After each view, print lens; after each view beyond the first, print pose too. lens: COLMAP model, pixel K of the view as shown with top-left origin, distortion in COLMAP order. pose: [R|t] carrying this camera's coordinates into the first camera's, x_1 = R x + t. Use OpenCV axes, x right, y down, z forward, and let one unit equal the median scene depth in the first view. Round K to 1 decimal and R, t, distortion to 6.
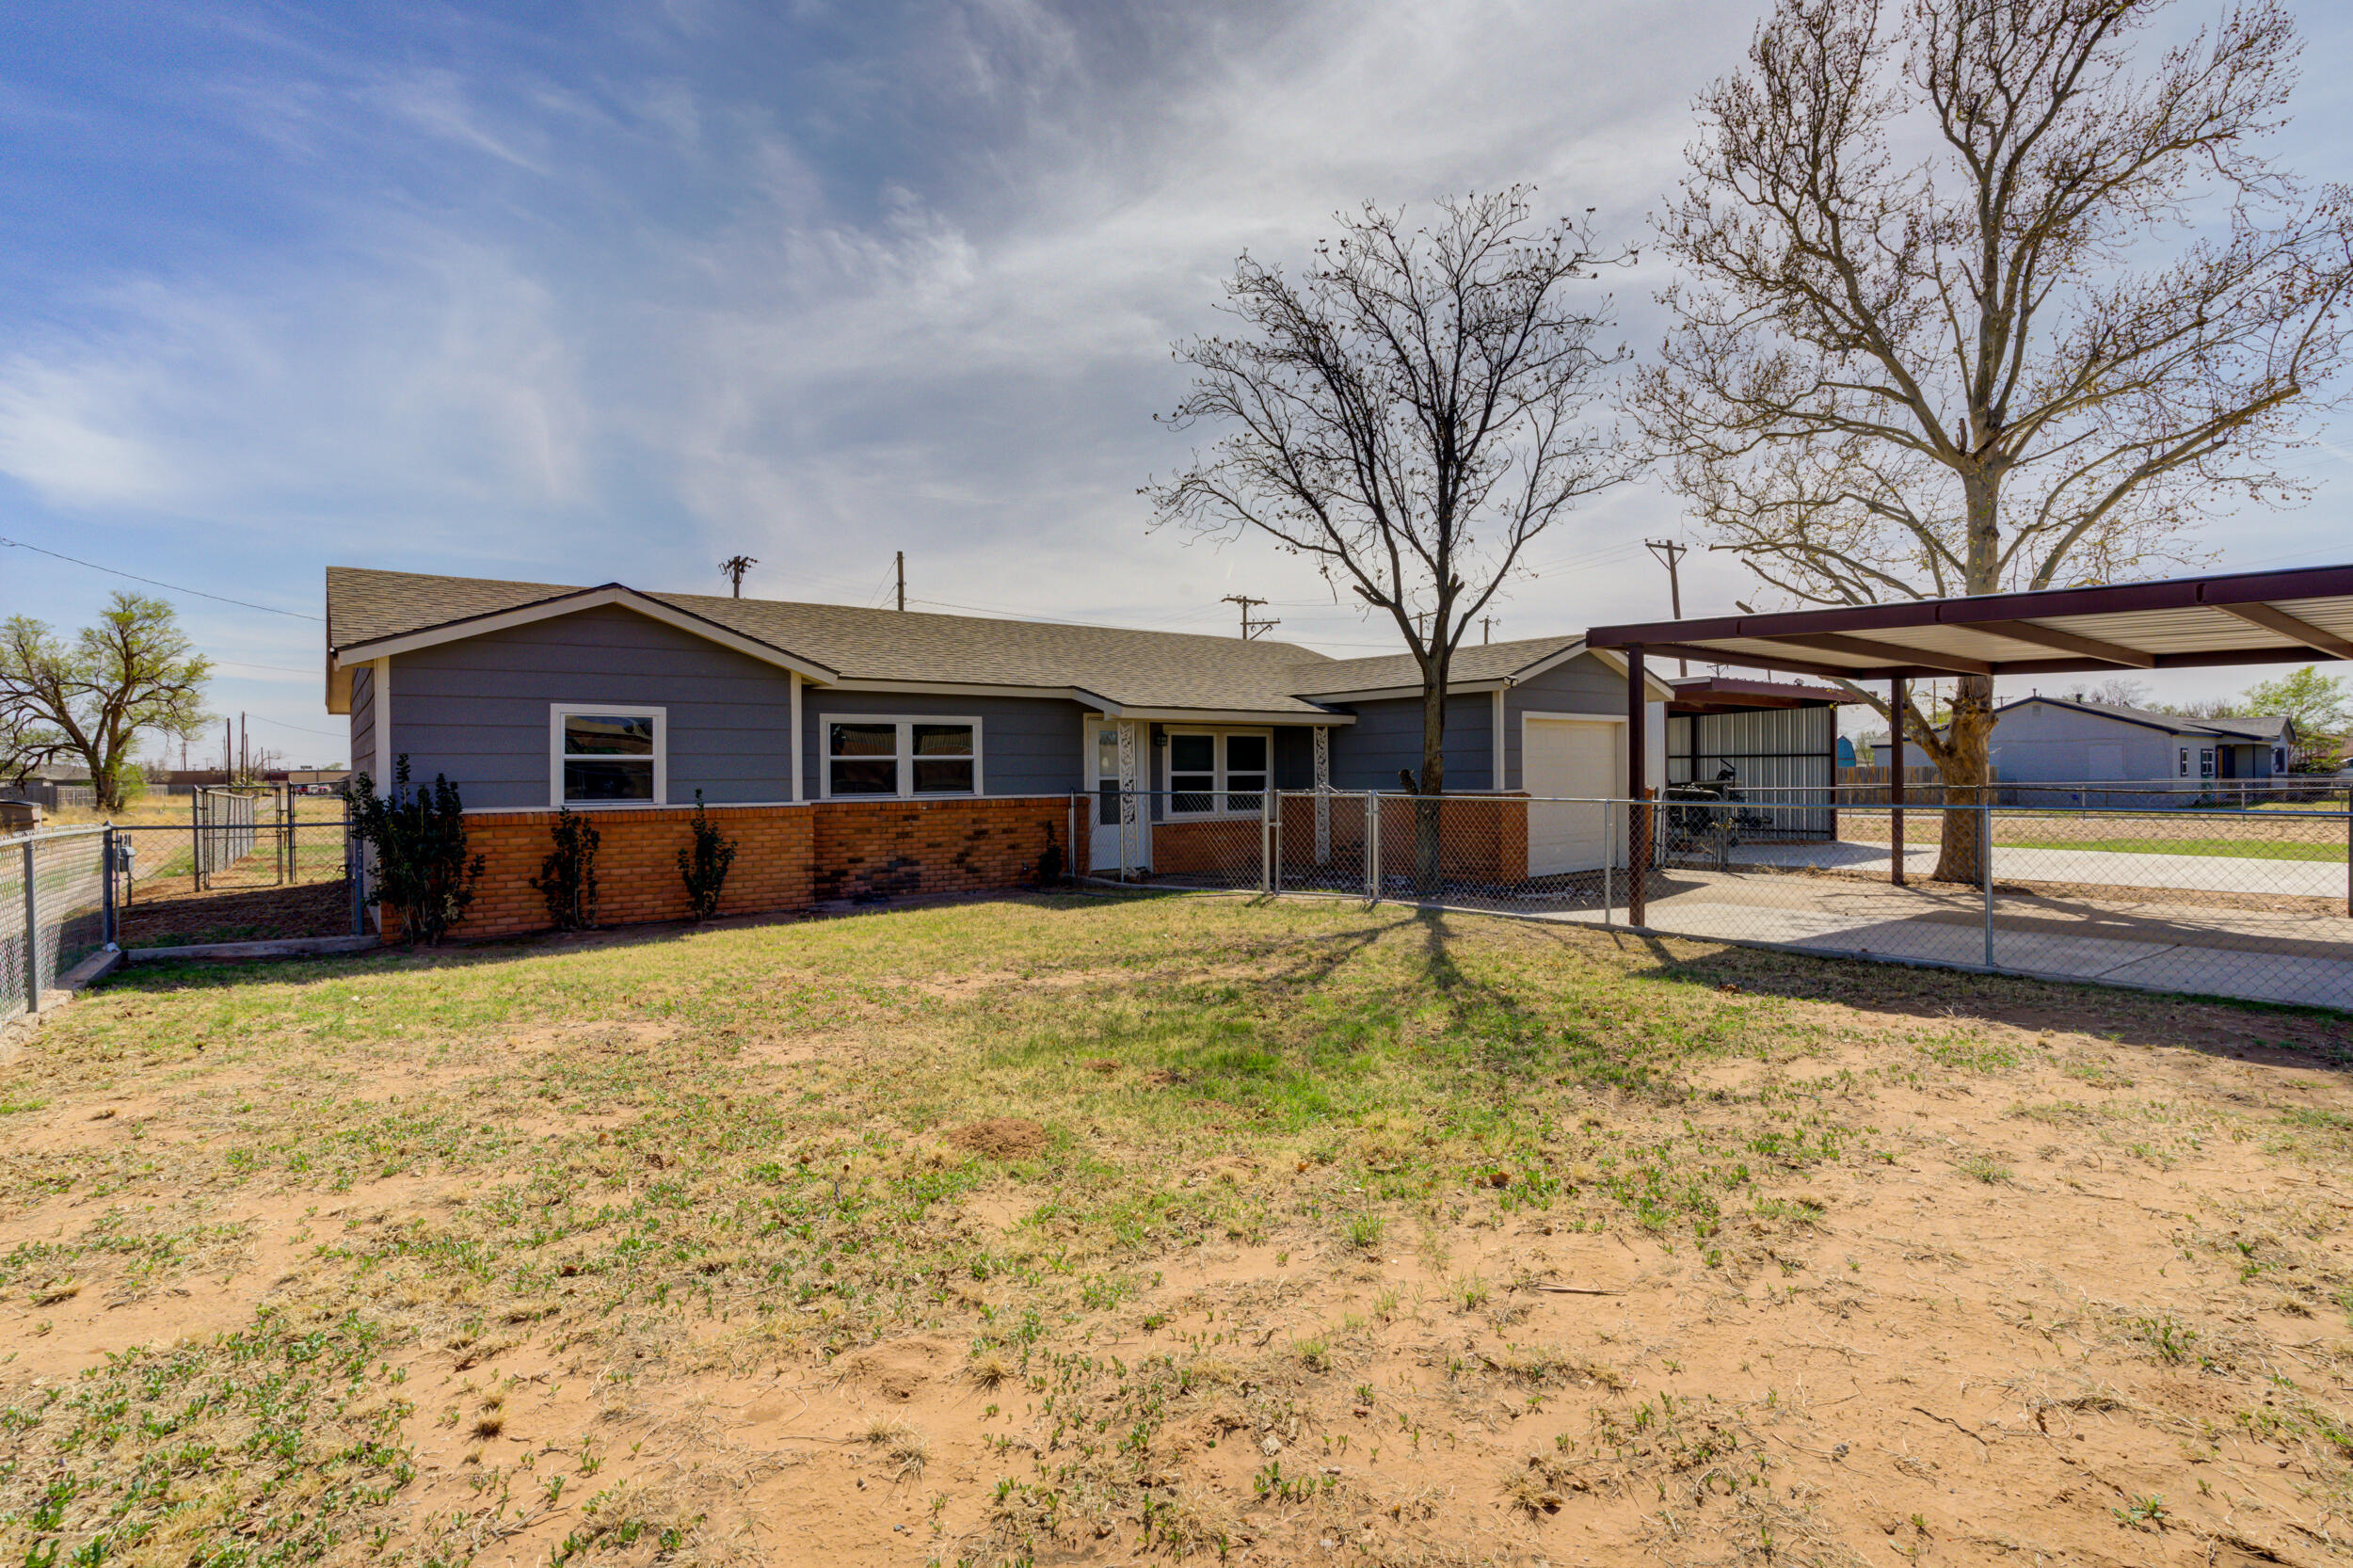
lens RADIAL K [[1195.9, 0, 1142.5], [0, 1195.9, 779.7], [0, 0, 1]] dist [-0.115173, 0.070544]
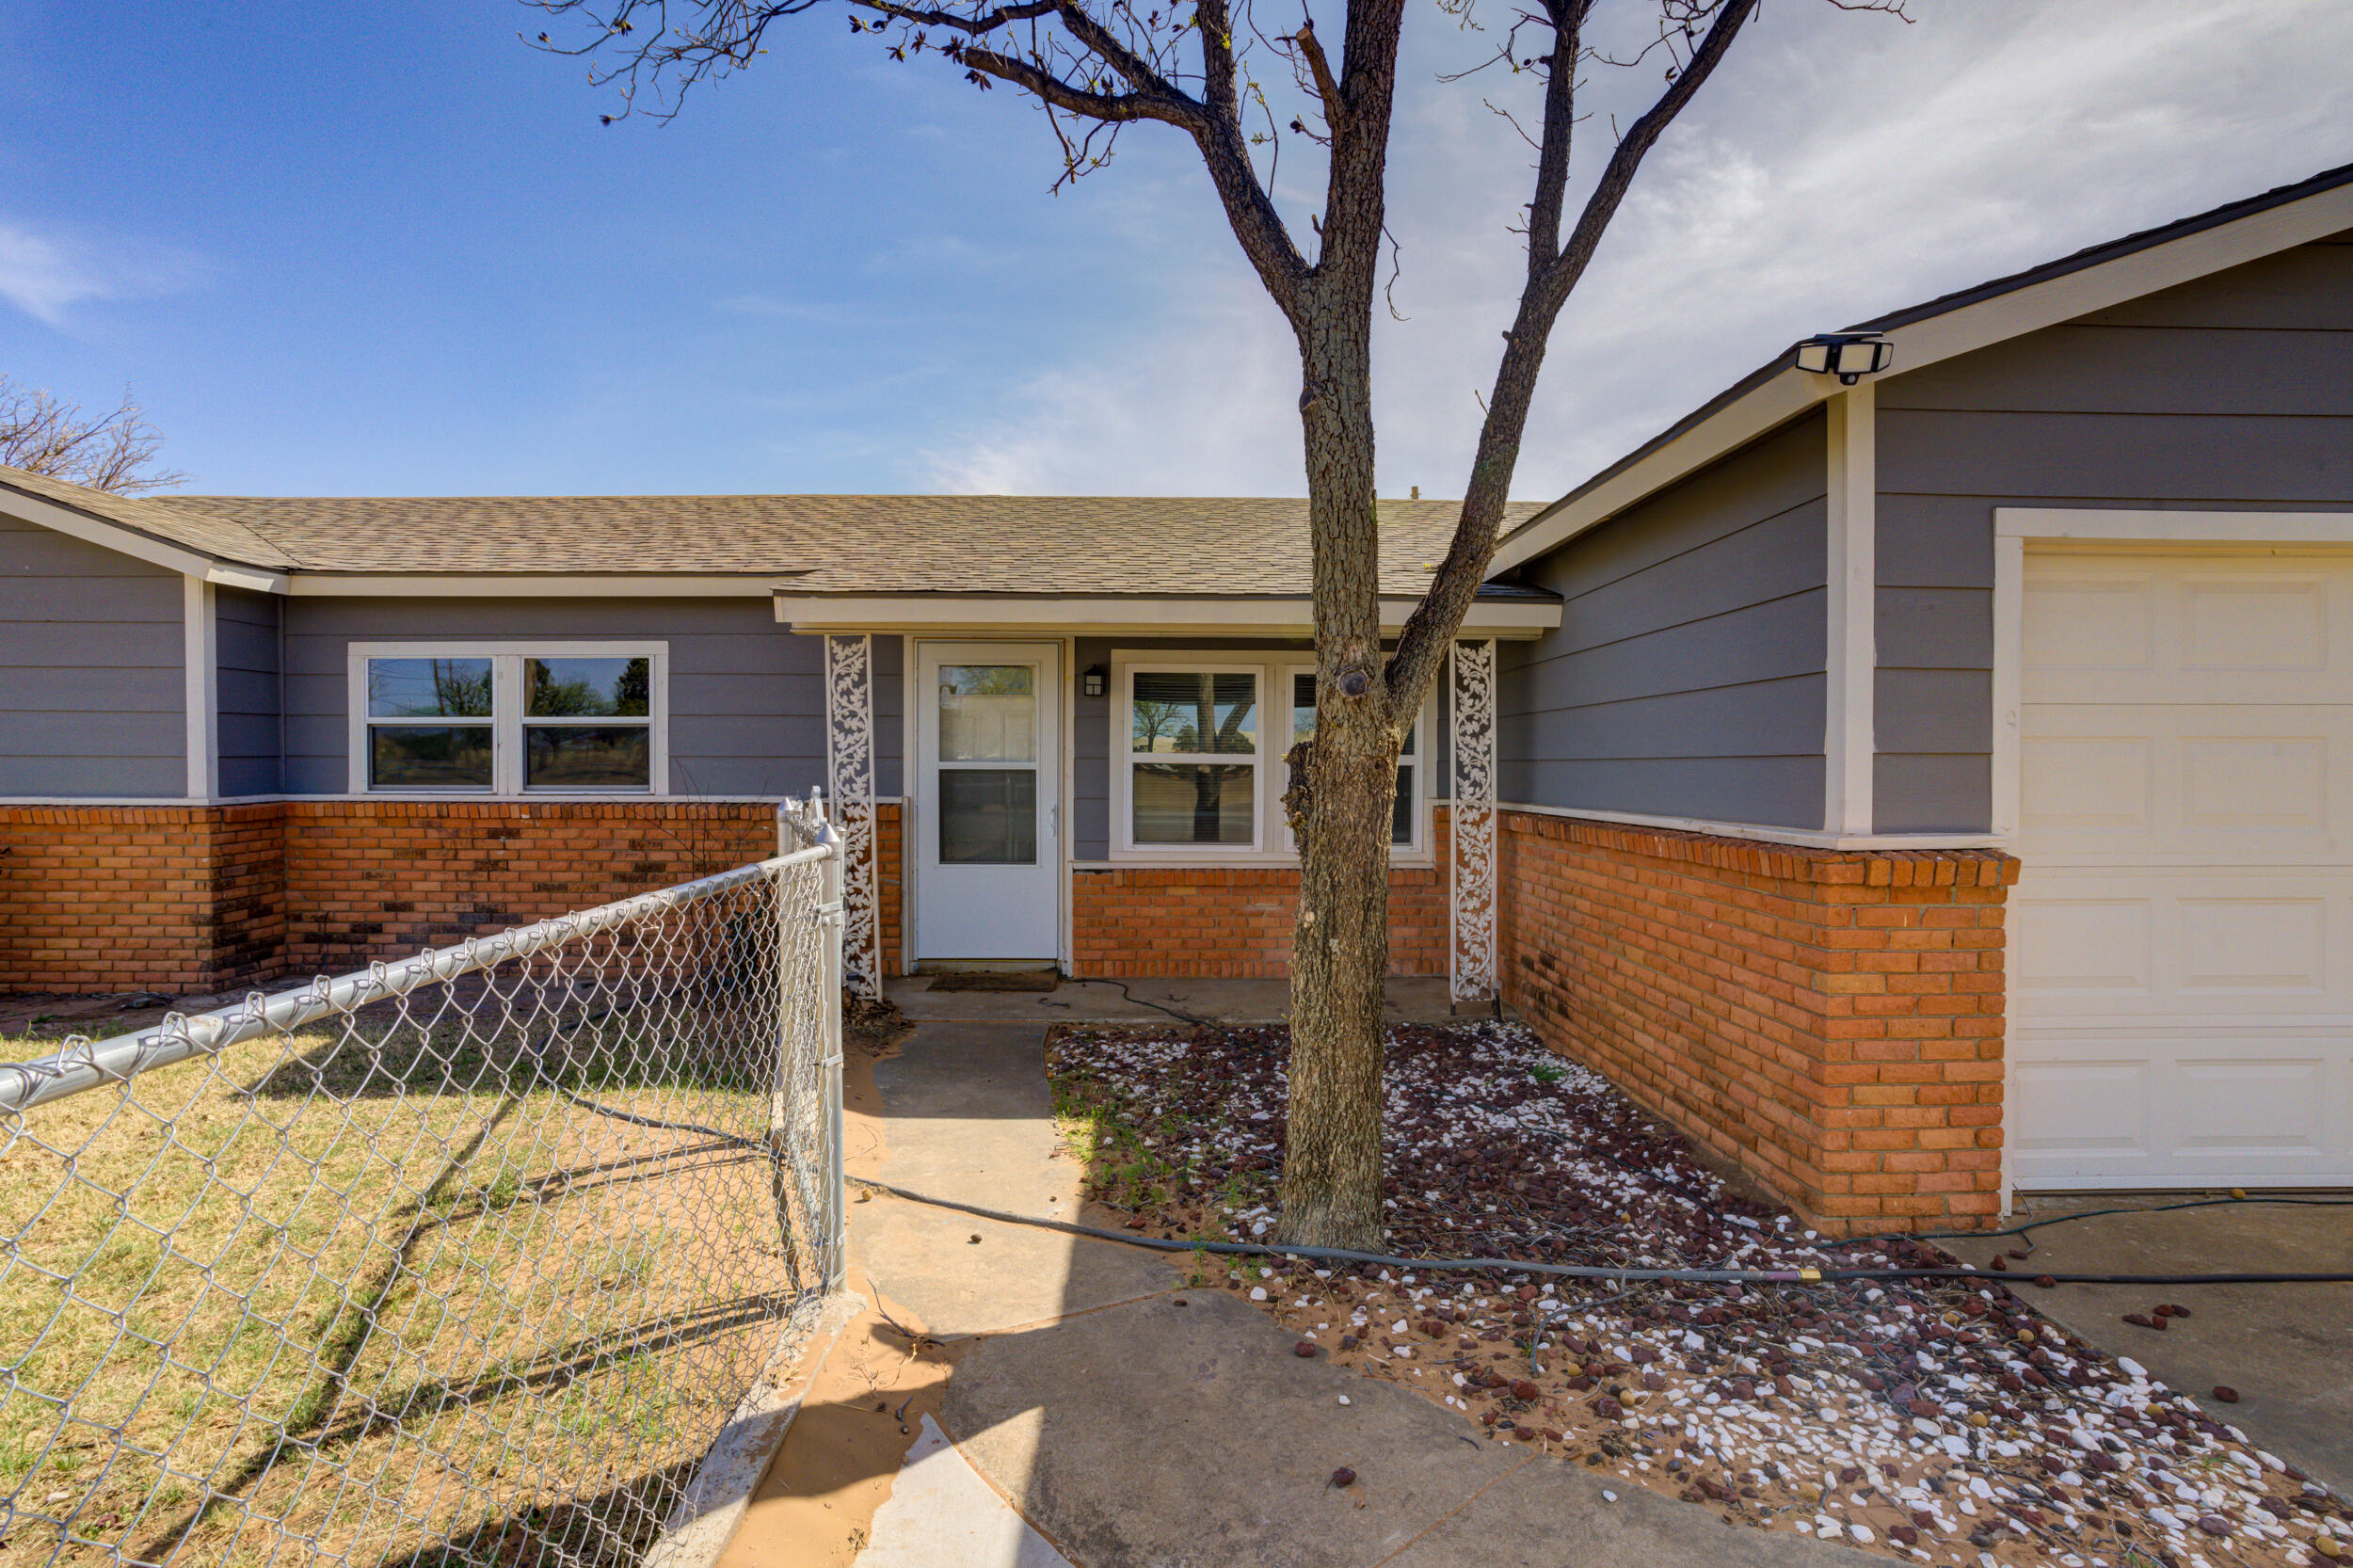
lens RADIAL K [[1145.5, 0, 1181.7], [0, 1145.5, 805.9], [0, 0, 1]] dist [-0.051906, 0.025824]
pose [[0.802695, 0.036196, -0.595290, 0.347027], [-0.017620, 0.999160, 0.036994, -0.004468], [0.596130, -0.019206, 0.802659, 0.767826]]
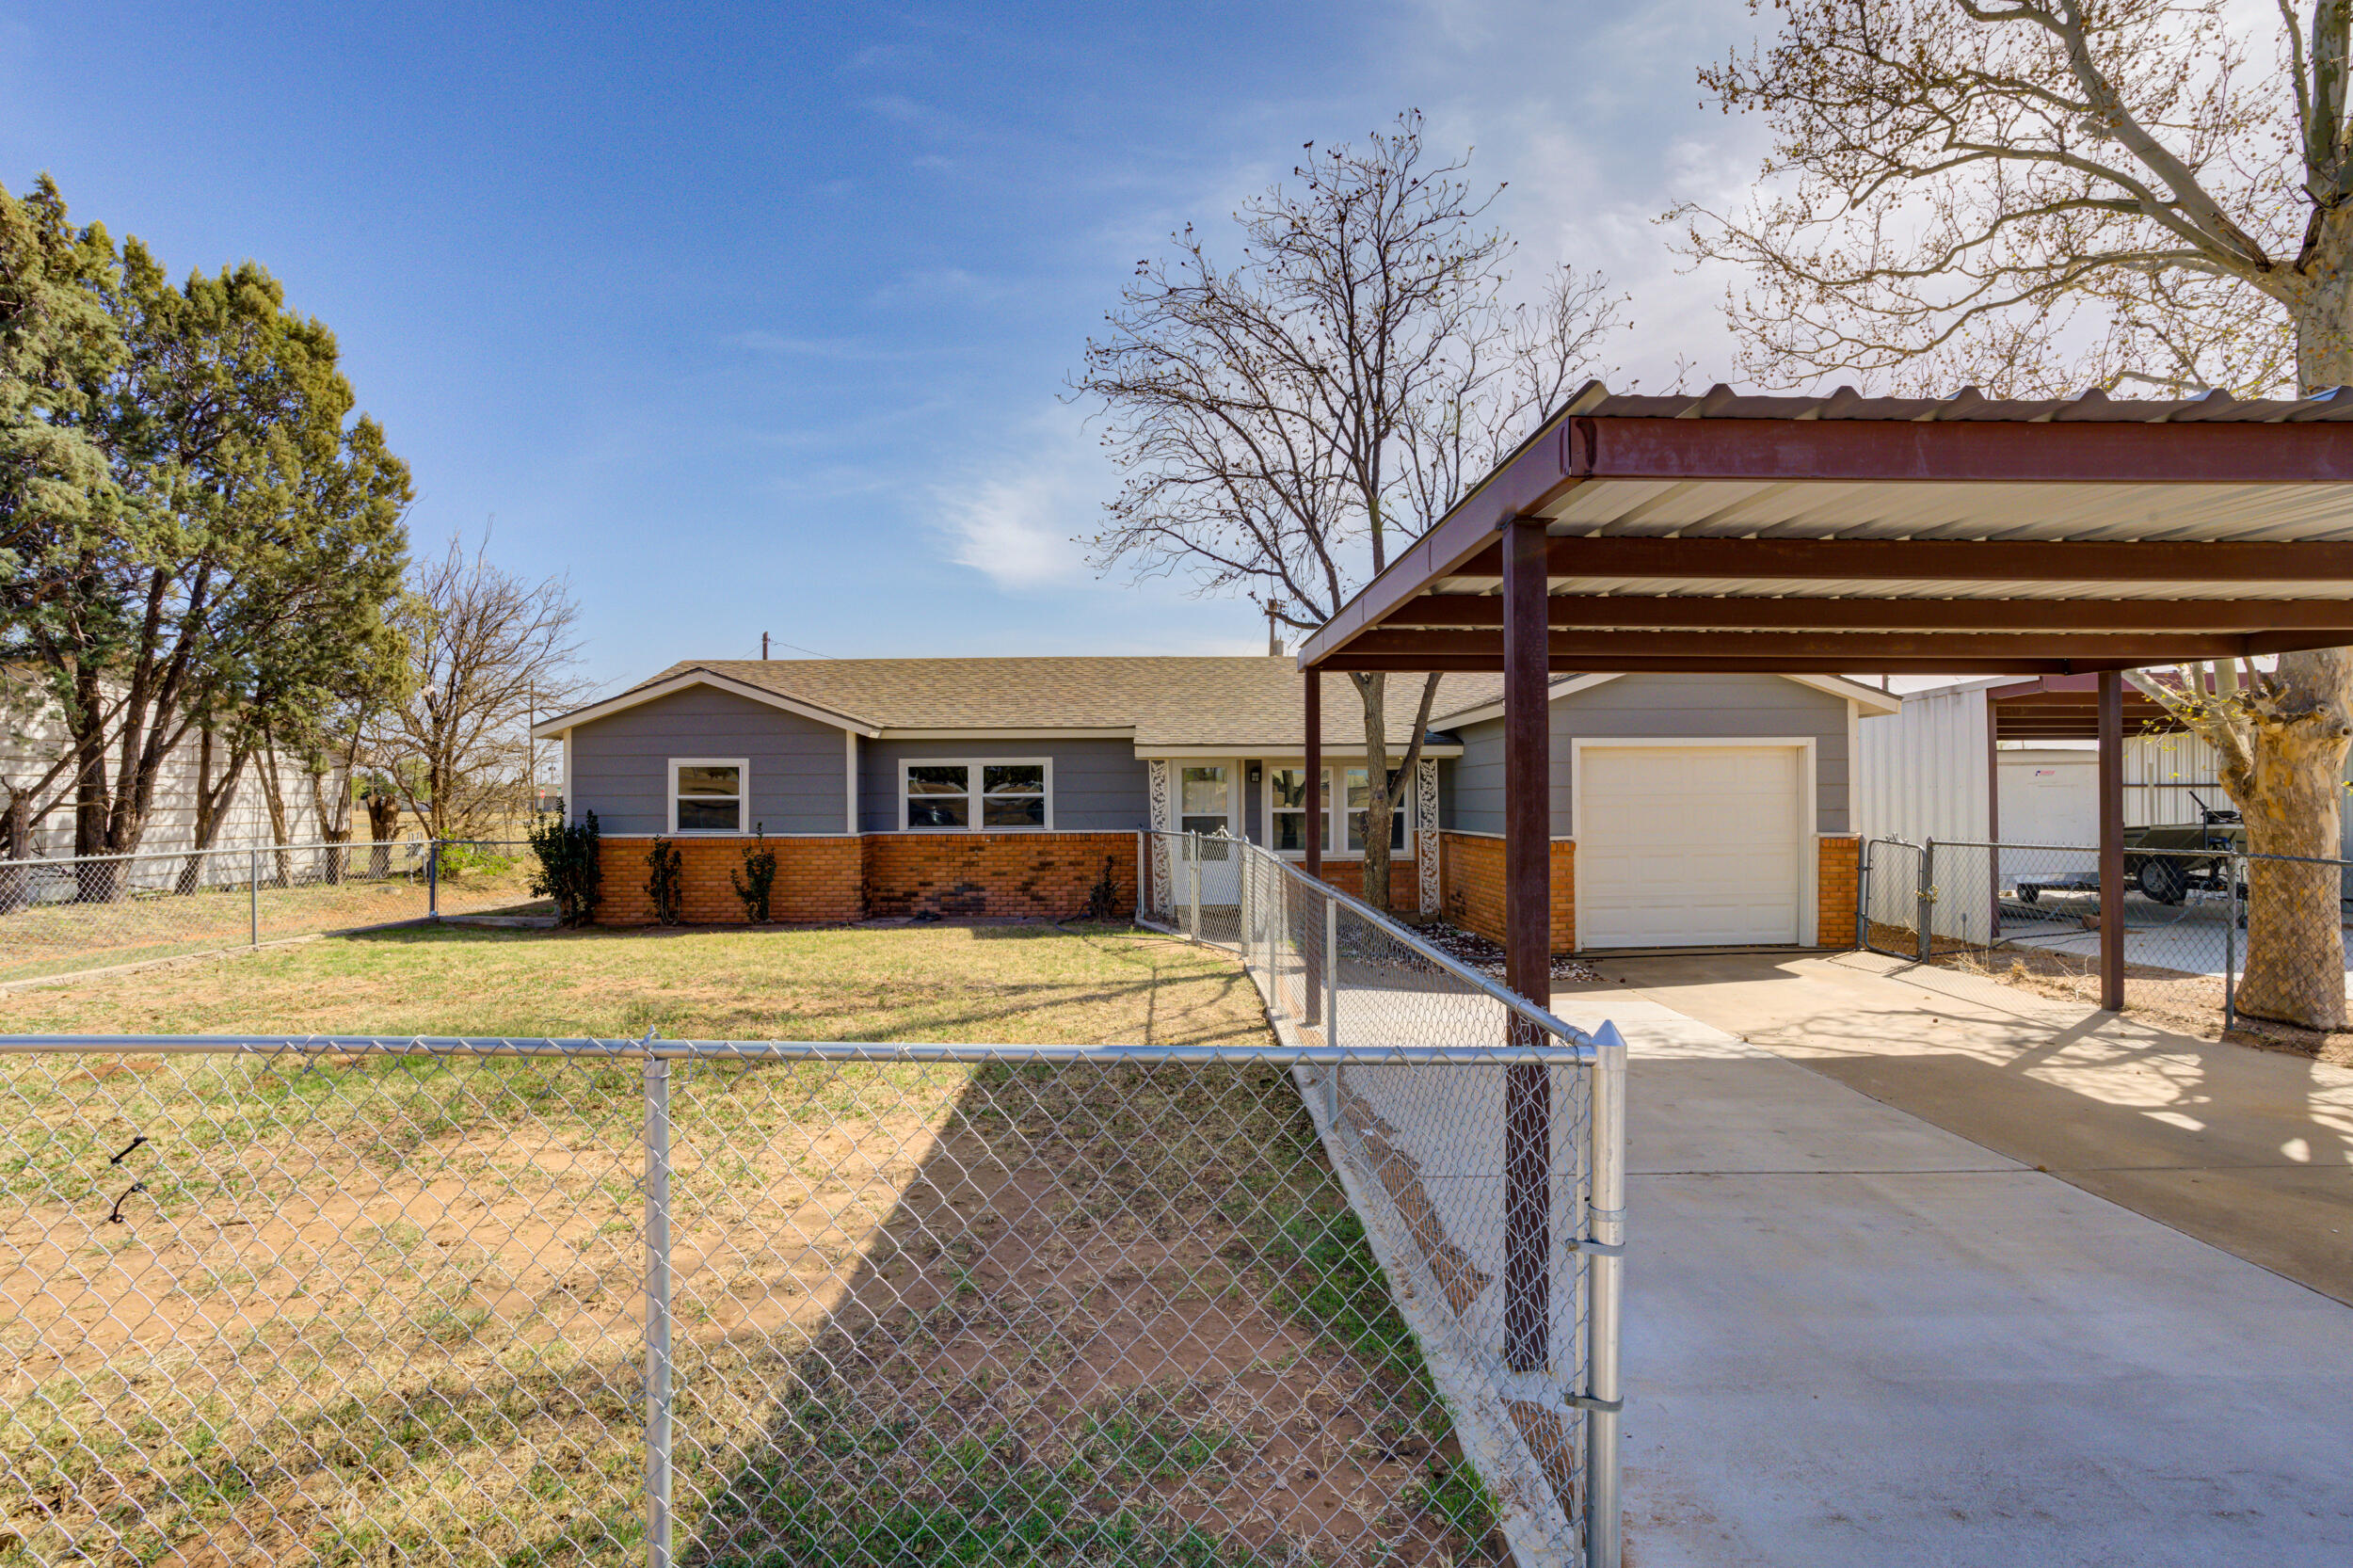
lens RADIAL K [[1221.1, 0, 1138.2], [0, 1221.1, 790.8], [0, 0, 1]] dist [-0.022206, 0.000116]
pose [[0.776310, 0.000694, -0.630350, 0.655767], [-0.006686, 0.999952, -0.007134, -0.016101], [0.630315, 0.009753, 0.776278, 0.187653]]
